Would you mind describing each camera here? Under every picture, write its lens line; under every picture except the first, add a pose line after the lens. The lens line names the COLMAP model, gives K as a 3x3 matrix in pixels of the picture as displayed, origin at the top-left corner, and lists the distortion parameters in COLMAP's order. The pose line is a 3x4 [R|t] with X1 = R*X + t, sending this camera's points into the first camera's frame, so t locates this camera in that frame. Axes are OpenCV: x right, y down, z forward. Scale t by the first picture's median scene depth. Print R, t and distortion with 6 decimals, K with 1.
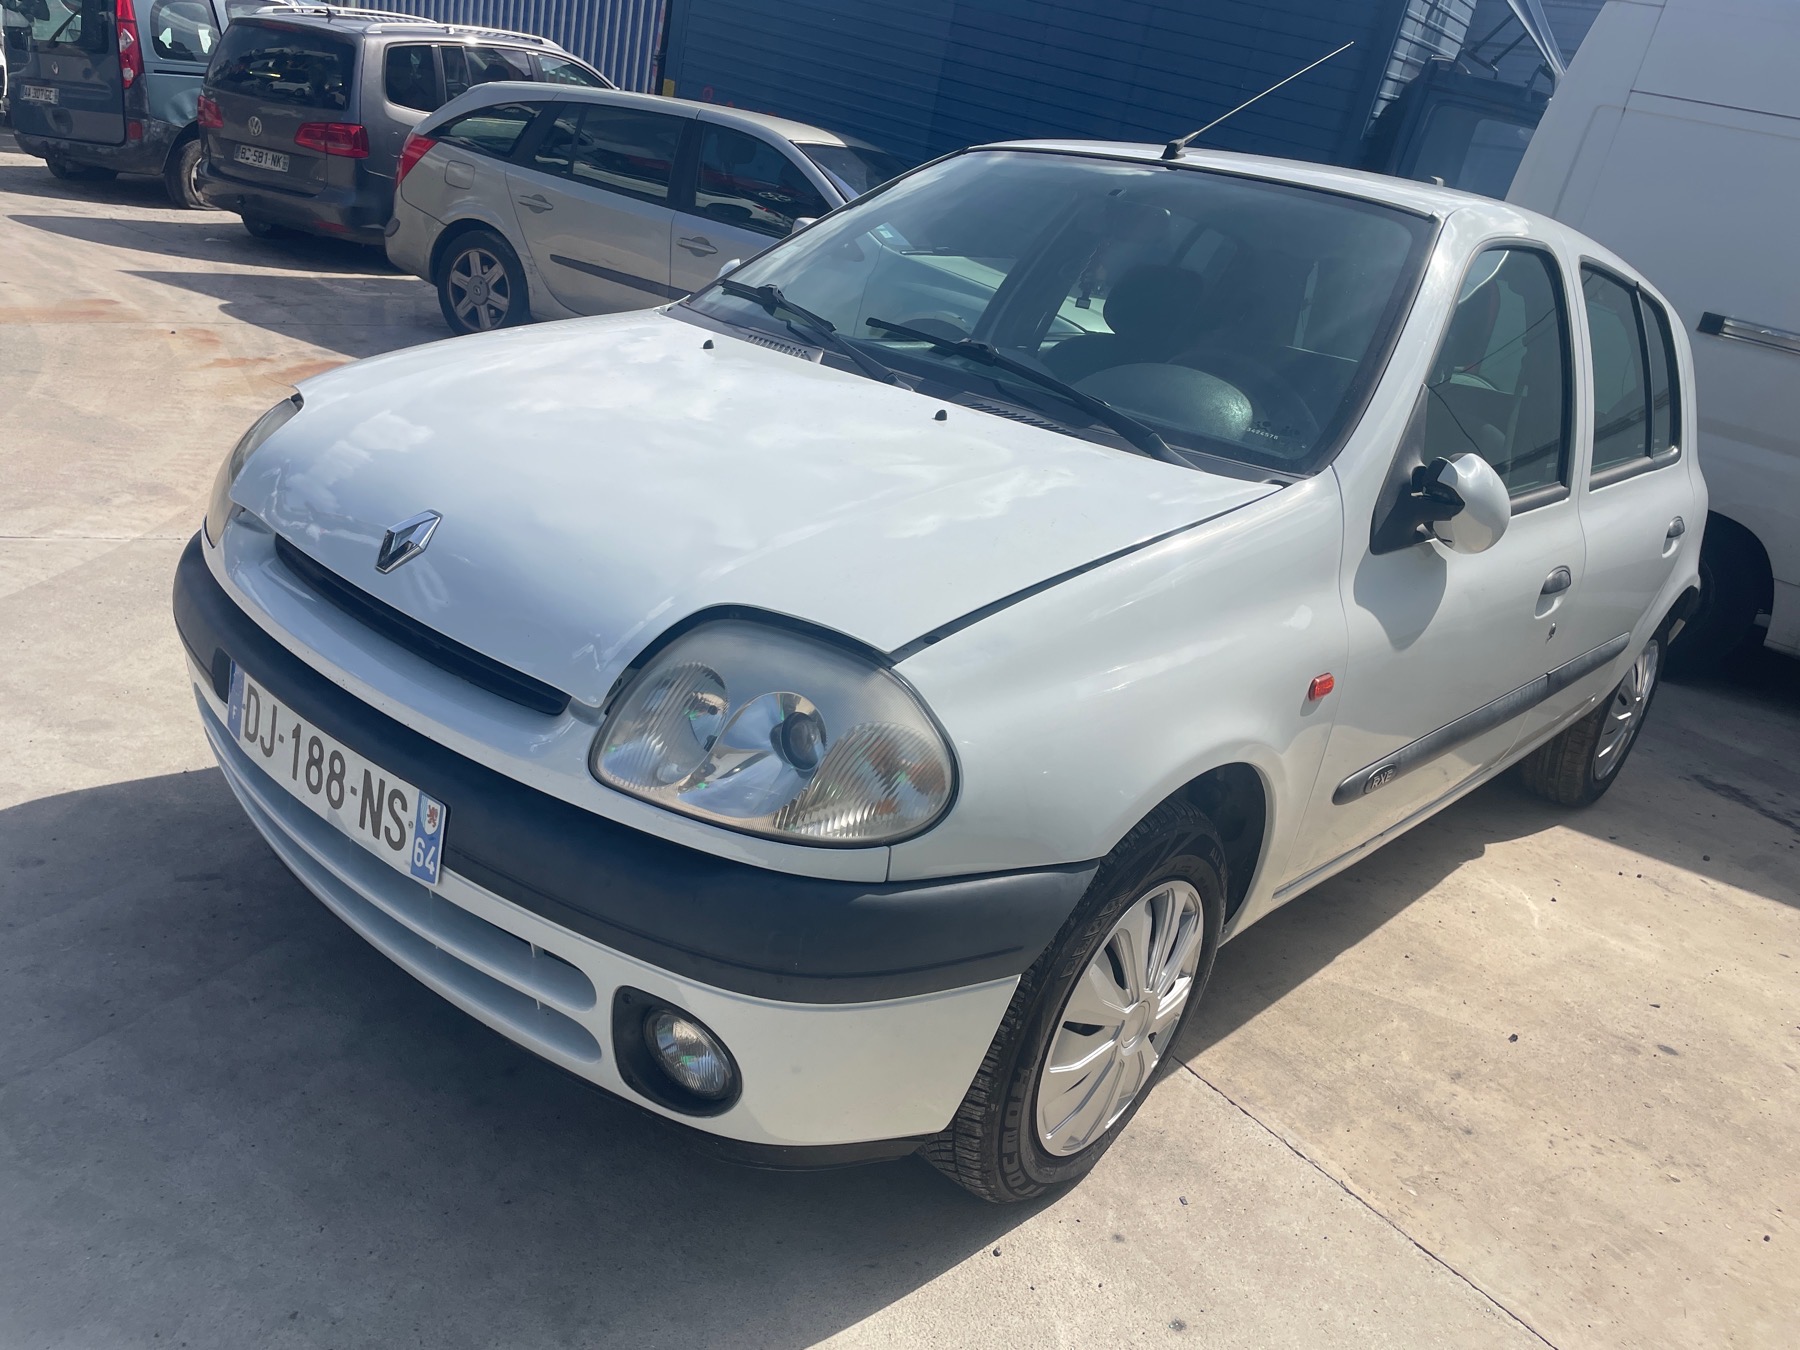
lens RADIAL K [[1357.3, 0, 890.2], [0, 1357.3, 687.0], [0, 0, 1]] dist [0.076275, -0.106713]
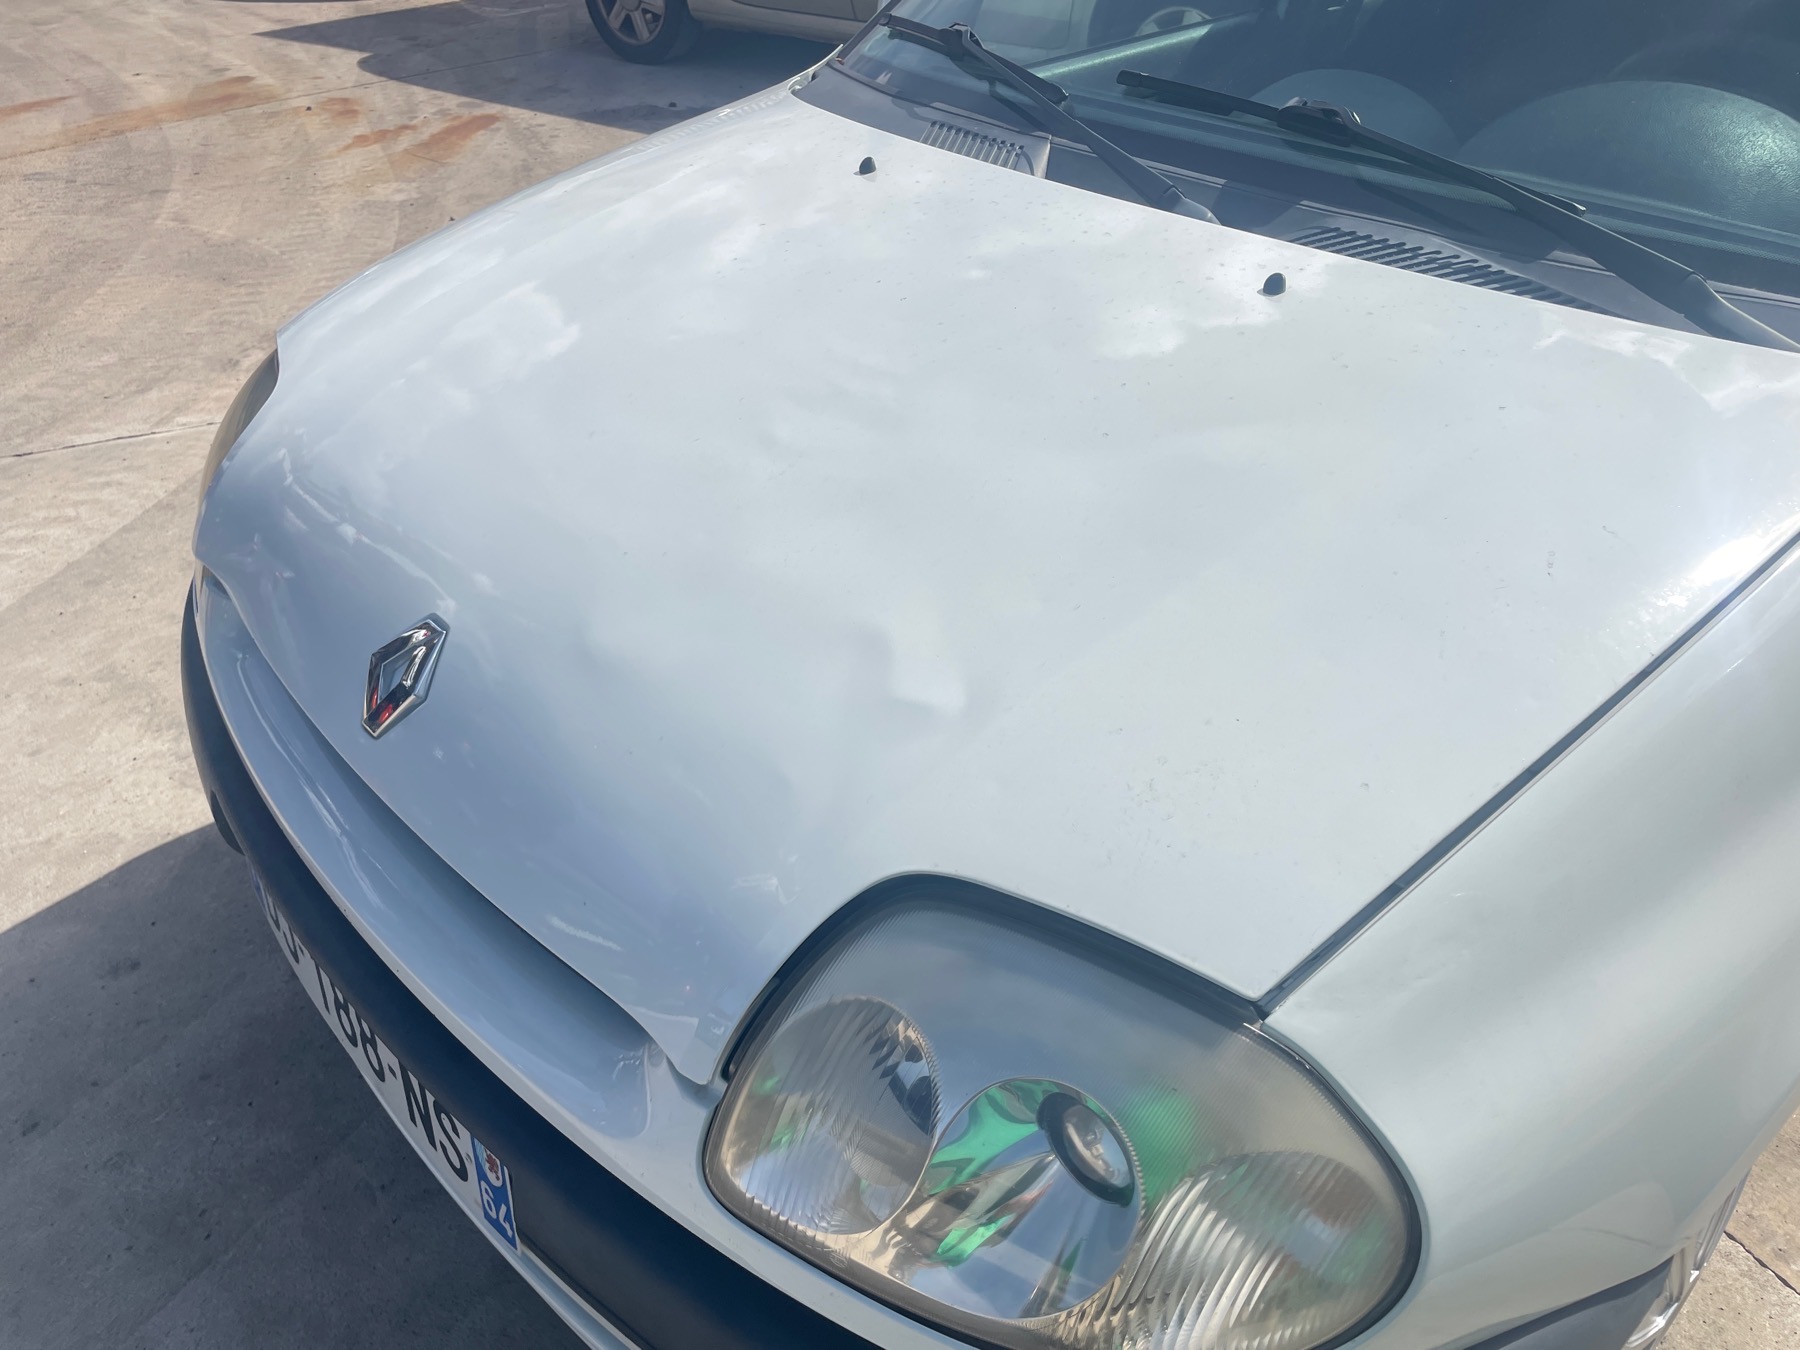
lens RADIAL K [[1357.3, 0, 890.2], [0, 1357.3, 687.0], [0, 0, 1]] dist [0.076275, -0.106713]
pose [[0.978438, -0.068666, -0.194794, -0.008723], [0.113783, 0.966302, 0.230898, -0.086698], [0.172375, -0.248083, 0.953279, 0.181602]]
